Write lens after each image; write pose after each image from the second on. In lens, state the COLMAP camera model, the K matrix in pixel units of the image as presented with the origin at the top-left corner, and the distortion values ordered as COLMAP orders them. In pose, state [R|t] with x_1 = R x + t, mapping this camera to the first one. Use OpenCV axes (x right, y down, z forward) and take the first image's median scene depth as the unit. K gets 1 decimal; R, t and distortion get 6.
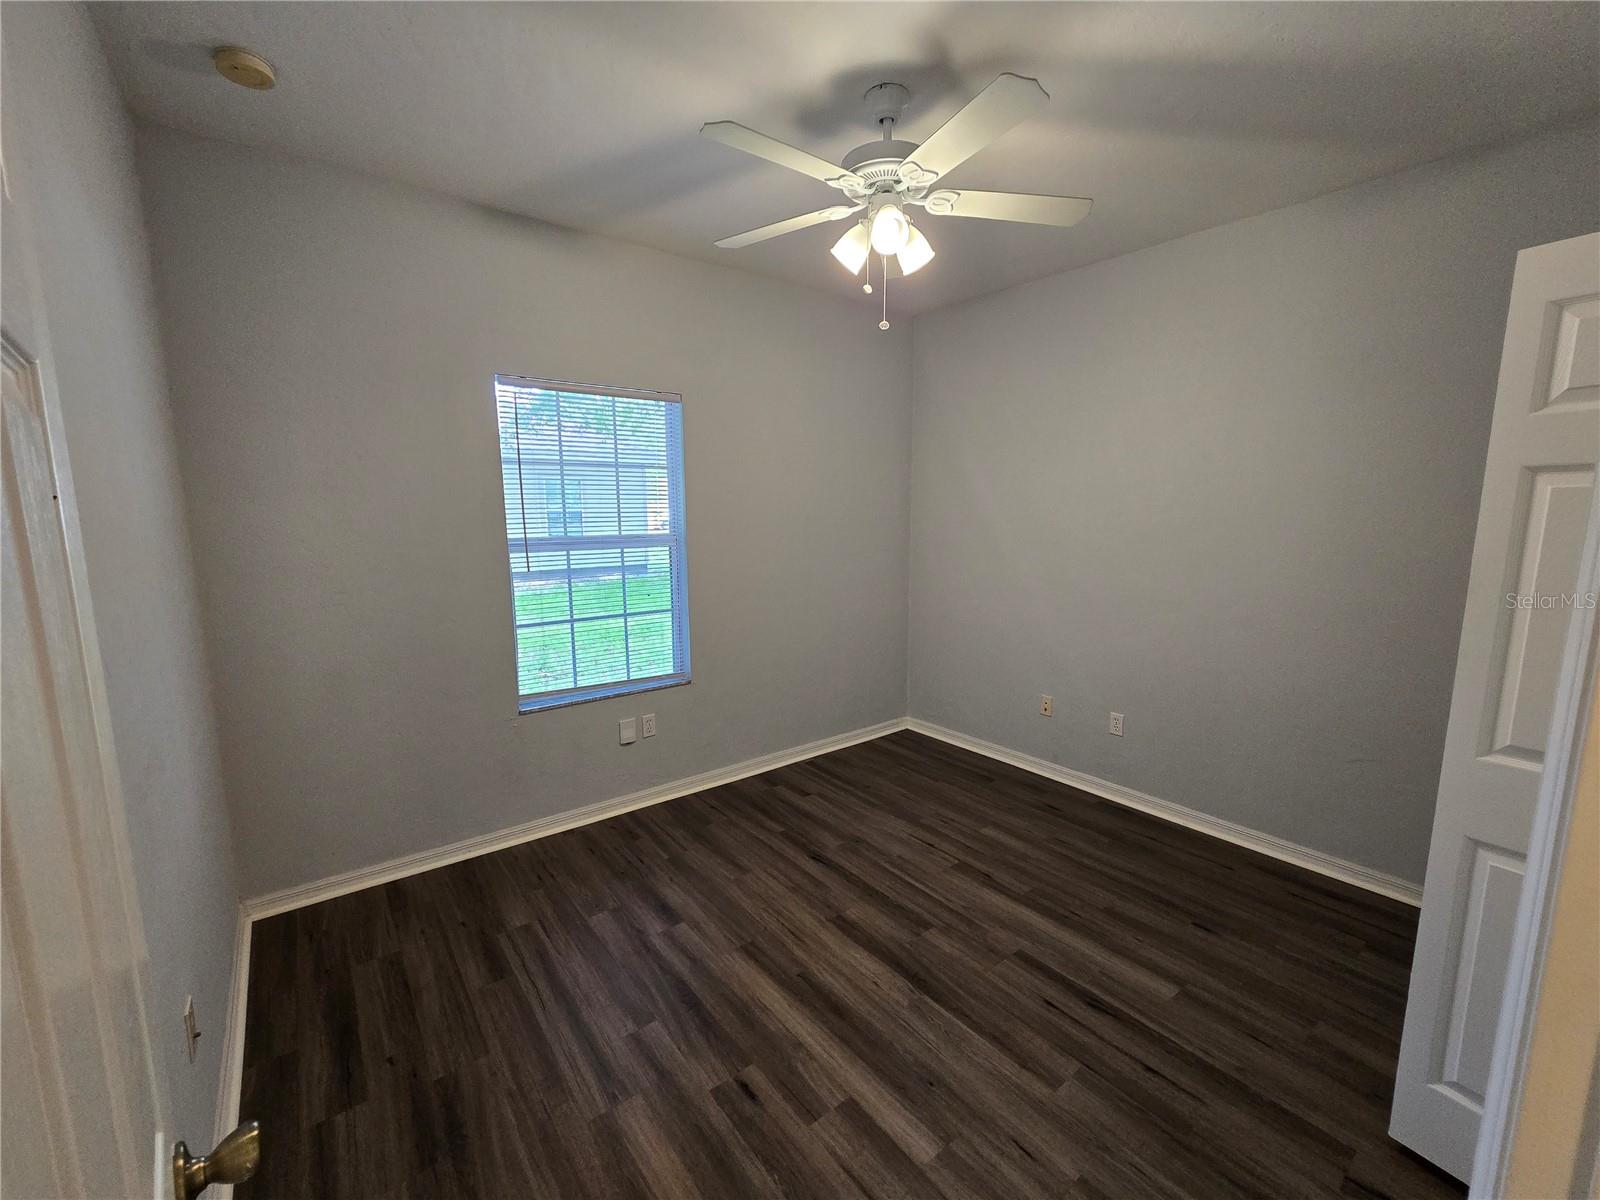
lens RADIAL K [[661.0, 0, 805.0], [0, 661.0, 605.9], [0, 0, 1]] dist [-0.002065, -0.000186]
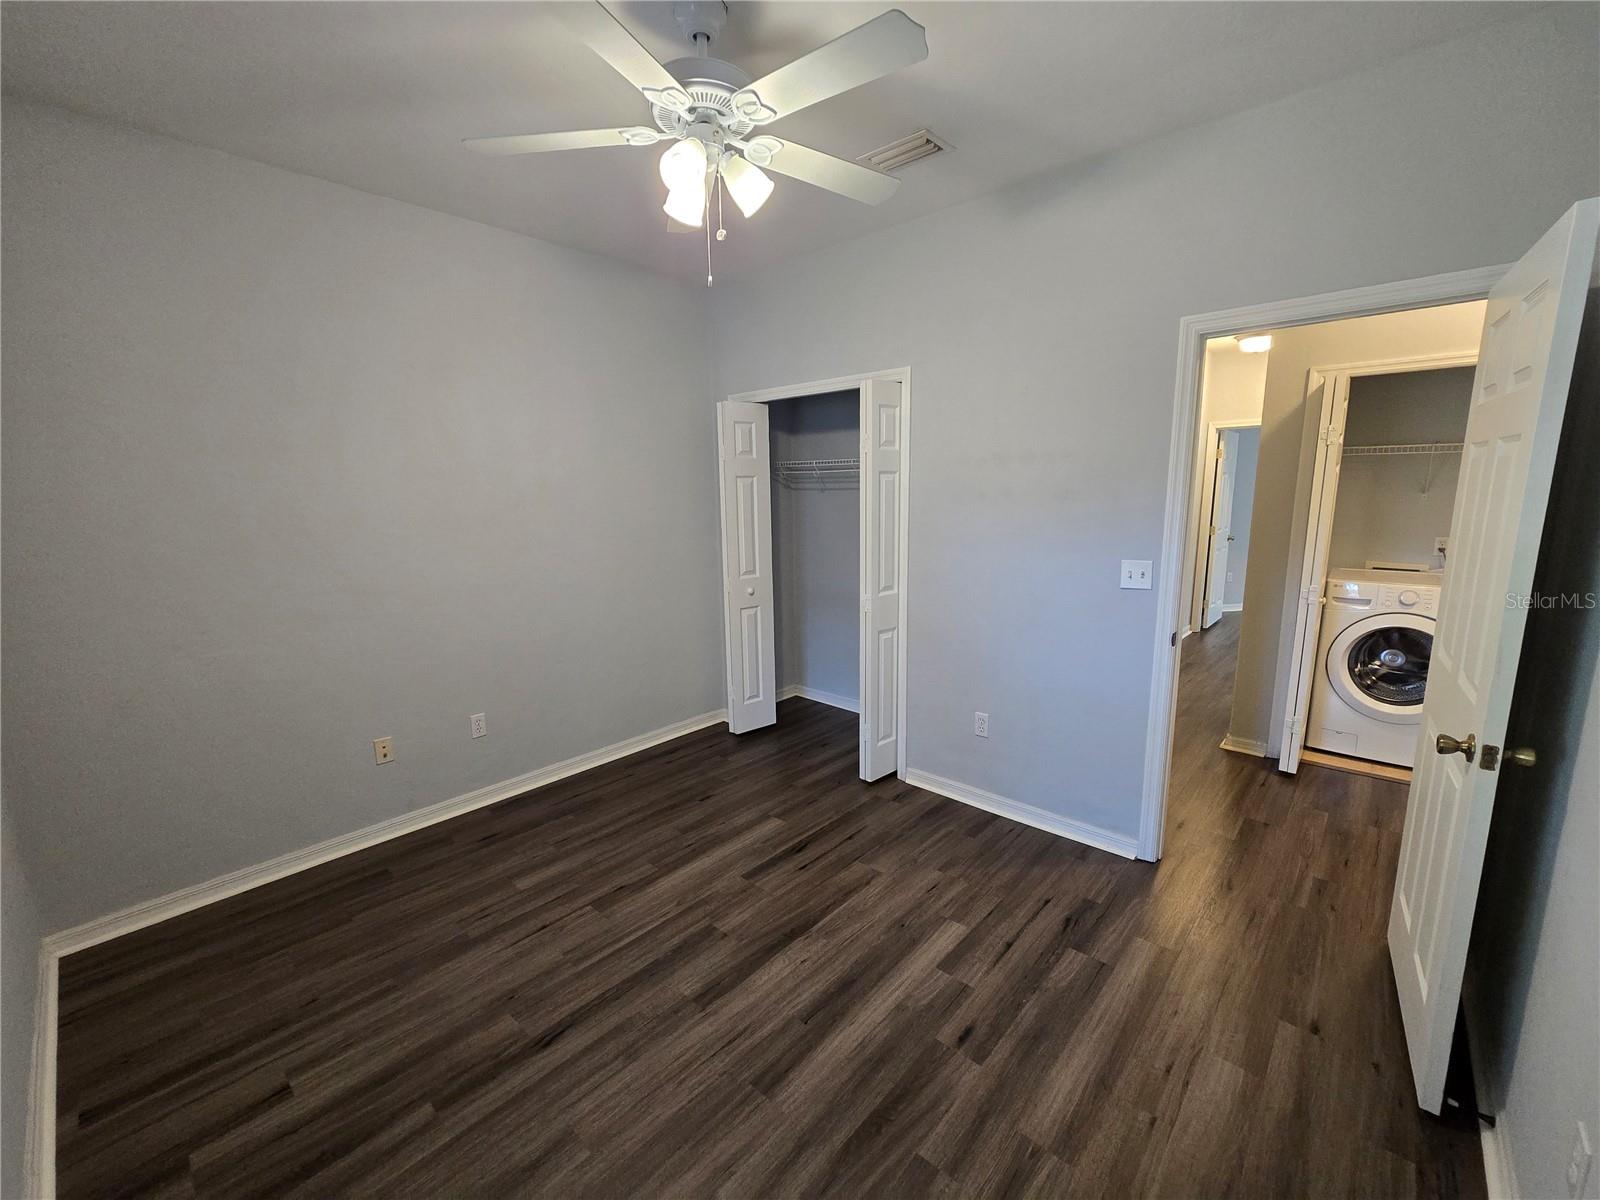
lens RADIAL K [[661.0, 0, 805.0], [0, 661.0, 605.9], [0, 0, 1]] dist [-0.002065, -0.000186]
pose [[-0.179555, -0.171480, 0.968687, -0.742600], [0.158389, 0.966804, 0.200506, -0.151278], [-0.970913, 0.189431, -0.146434, 0.989568]]
